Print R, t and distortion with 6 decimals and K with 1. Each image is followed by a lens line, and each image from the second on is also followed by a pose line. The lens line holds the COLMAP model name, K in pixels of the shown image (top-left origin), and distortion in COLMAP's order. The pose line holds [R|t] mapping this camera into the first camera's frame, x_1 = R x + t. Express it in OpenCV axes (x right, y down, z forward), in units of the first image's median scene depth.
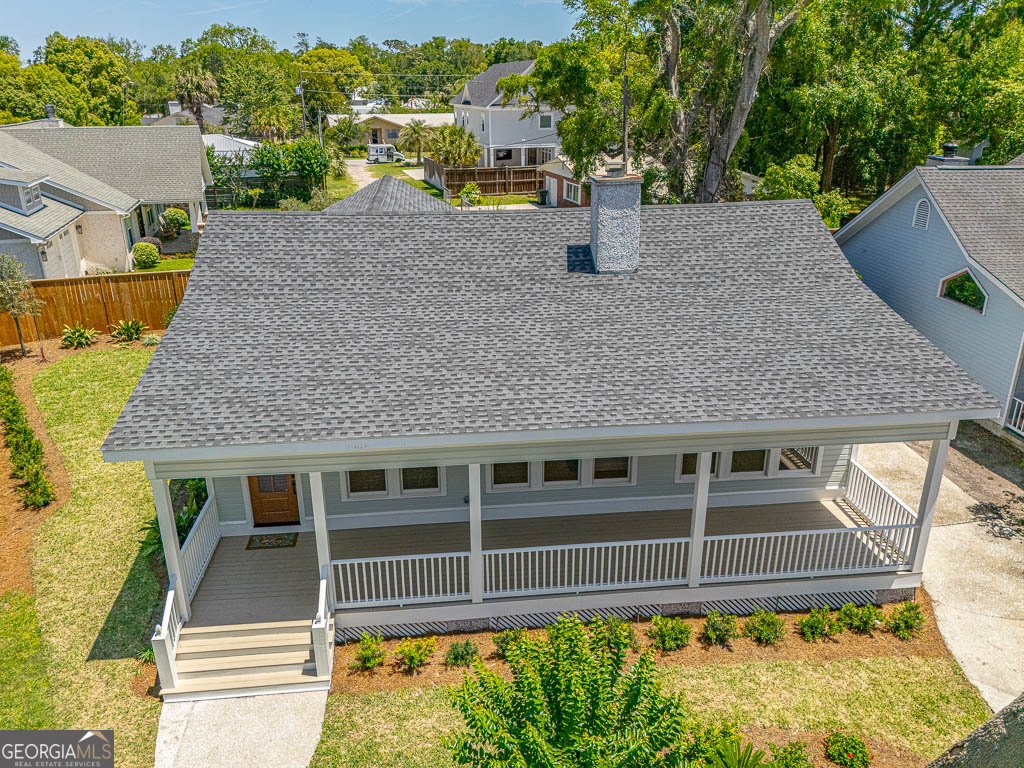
lens RADIAL K [[772.2, 0, 512.0], [0, 772.2, 384.0], [0, 0, 1]] dist [0.067665, -0.102968]
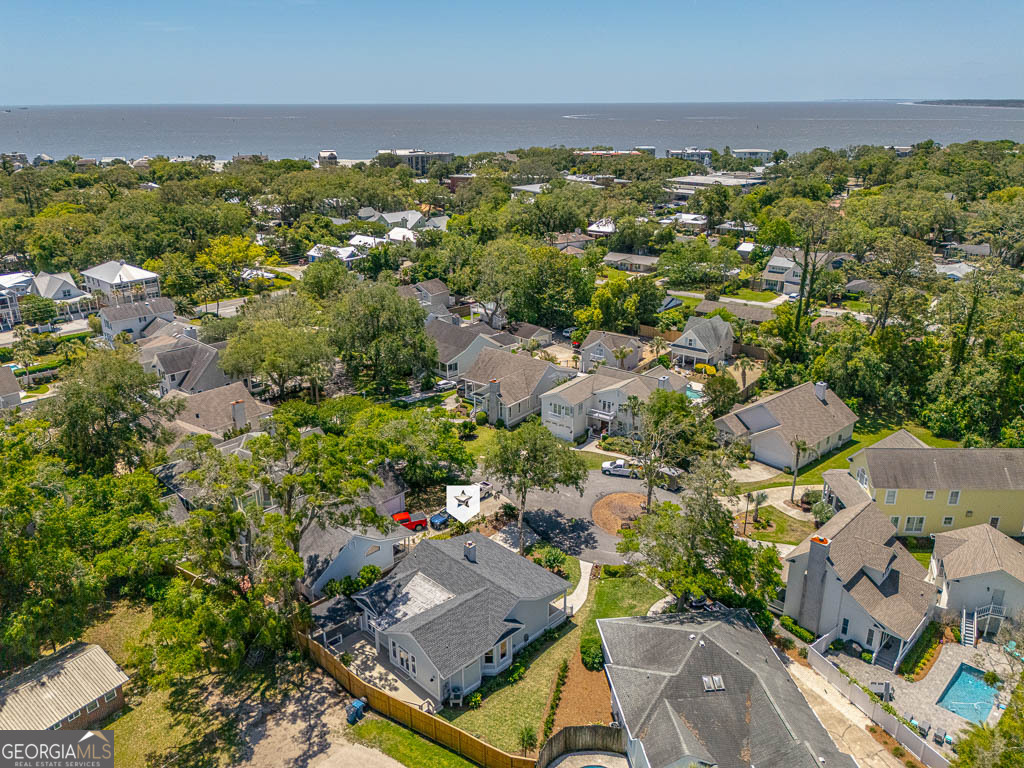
lens RADIAL K [[772.2, 0, 512.0], [0, 772.2, 384.0], [0, 0, 1]] dist [0.067665, -0.102968]
pose [[-0.642935, -0.248383, 0.724528, -3.301585], [0.273297, 0.809289, 0.519961, -3.537406], [-0.715502, 0.532313, -0.452438, 2.479148]]
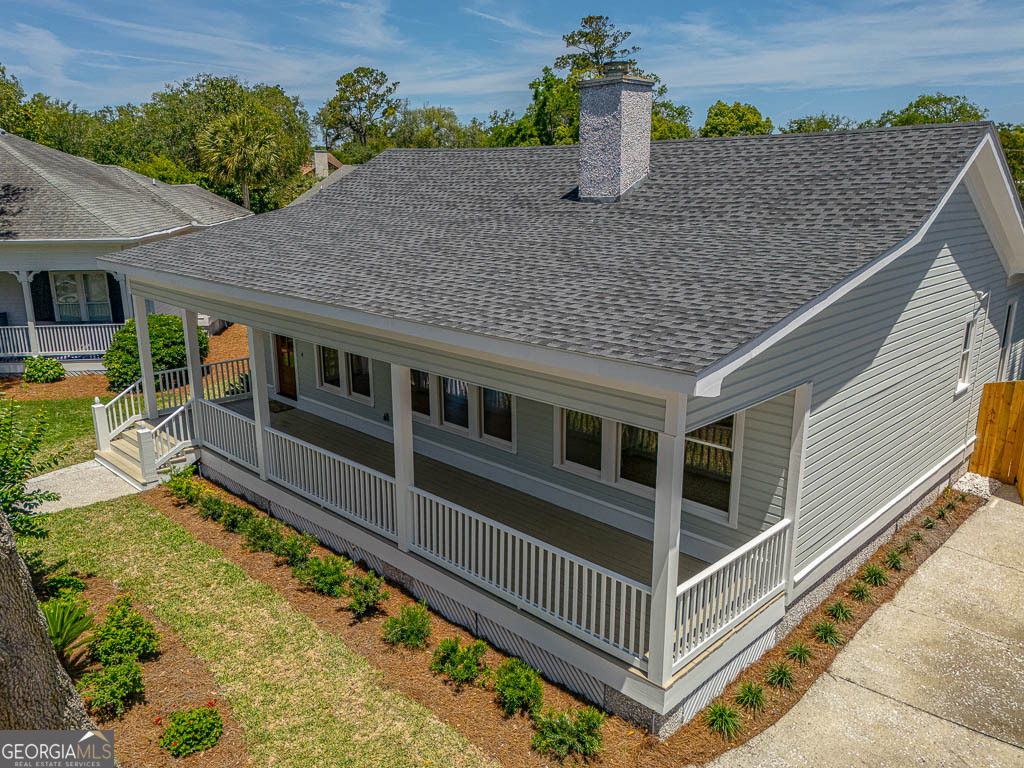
lens RADIAL K [[772.2, 0, 512.0], [0, 772.2, 384.0], [0, 0, 1]] dist [0.067665, -0.102968]
pose [[0.634984, 0.199627, -0.746287, 0.740732], [-0.277394, 0.960529, 0.020913, 0.046817], [0.721004, 0.193736, 0.665296, 0.460109]]
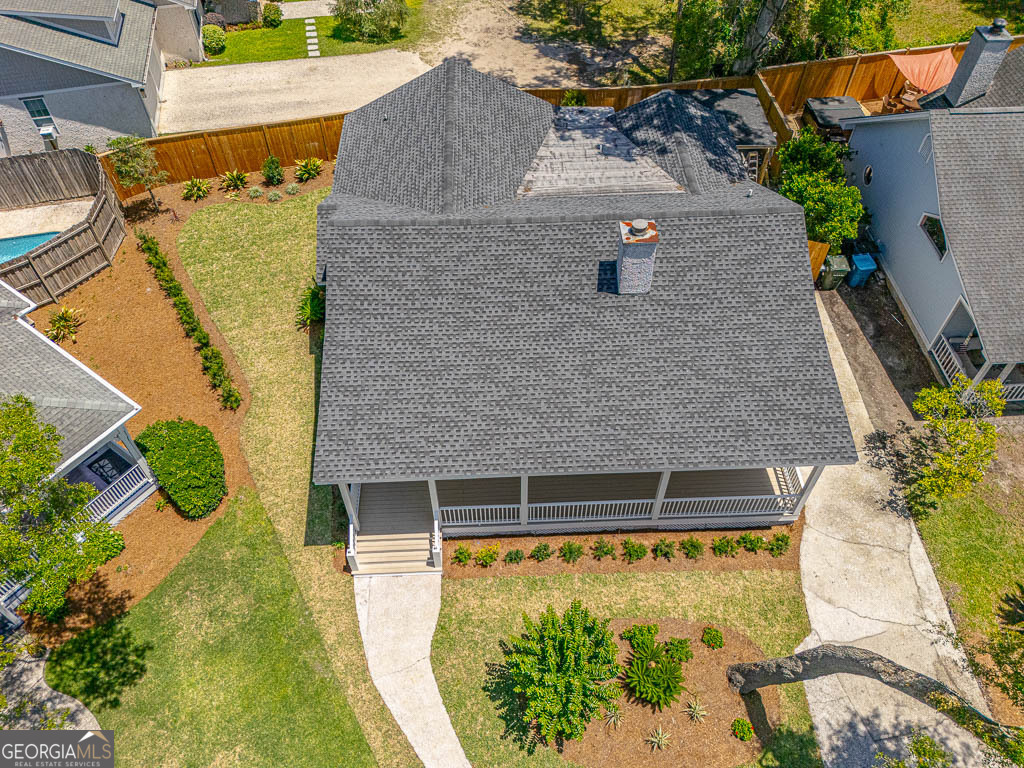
lens RADIAL K [[772.2, 0, 512.0], [0, 772.2, 384.0], [0, 0, 1]] dist [0.067665, -0.102968]
pose [[0.997944, 0.048896, -0.041444, -0.013180], [-0.022507, 0.872724, 0.487694, -0.687696], [0.060015, -0.485758, 0.872030, -0.277741]]
